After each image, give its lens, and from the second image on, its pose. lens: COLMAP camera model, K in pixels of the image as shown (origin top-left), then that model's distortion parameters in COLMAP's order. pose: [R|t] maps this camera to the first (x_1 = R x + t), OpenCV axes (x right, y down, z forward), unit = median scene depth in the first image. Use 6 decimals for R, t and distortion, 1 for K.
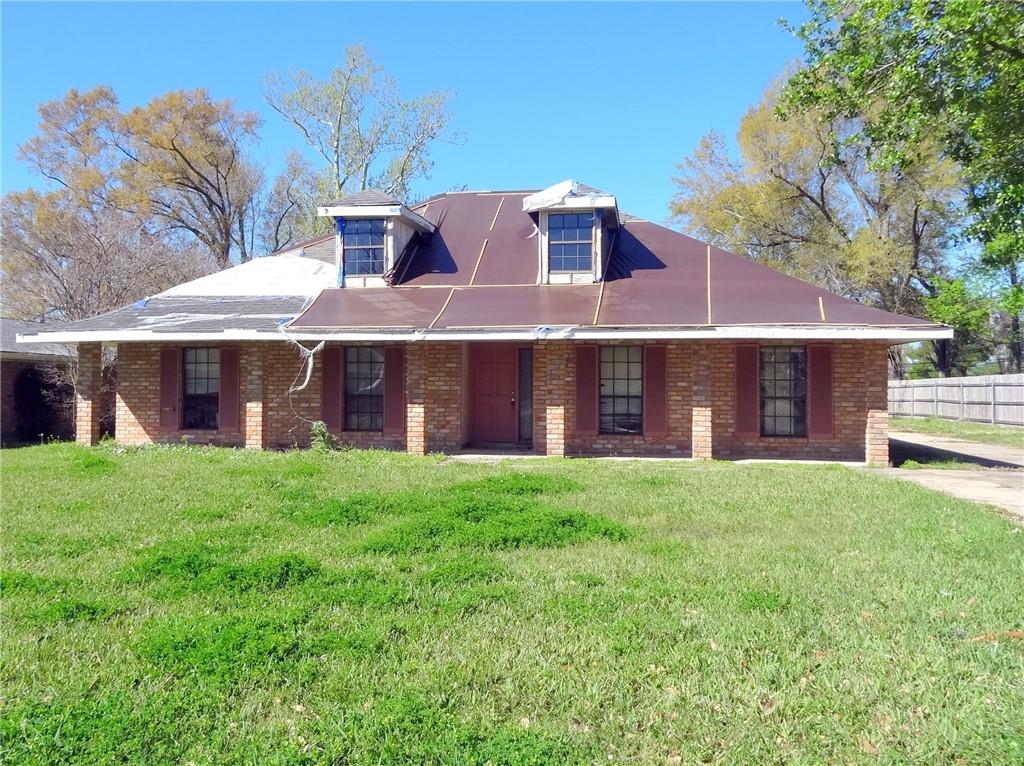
lens RADIAL K [[846.9, 0, 512.3], [0, 846.9, 382.3], [0, 0, 1]] dist [0.002076, 0.021147]
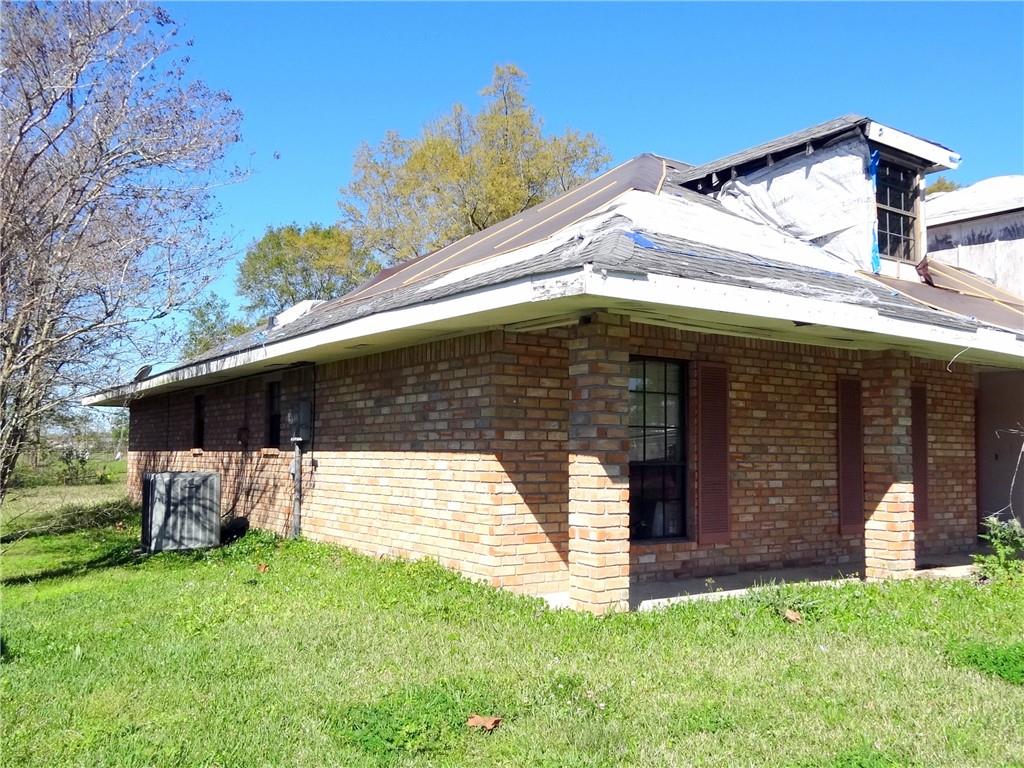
lens RADIAL K [[846.9, 0, 512.3], [0, 846.9, 383.3], [0, 0, 1]] dist [0.002076, 0.021147]
pose [[0.750029, 0.062032, 0.658489, -0.719041], [-0.016367, 0.997028, -0.075281, 0.007462], [-0.661202, 0.045685, 0.748816, 0.708543]]
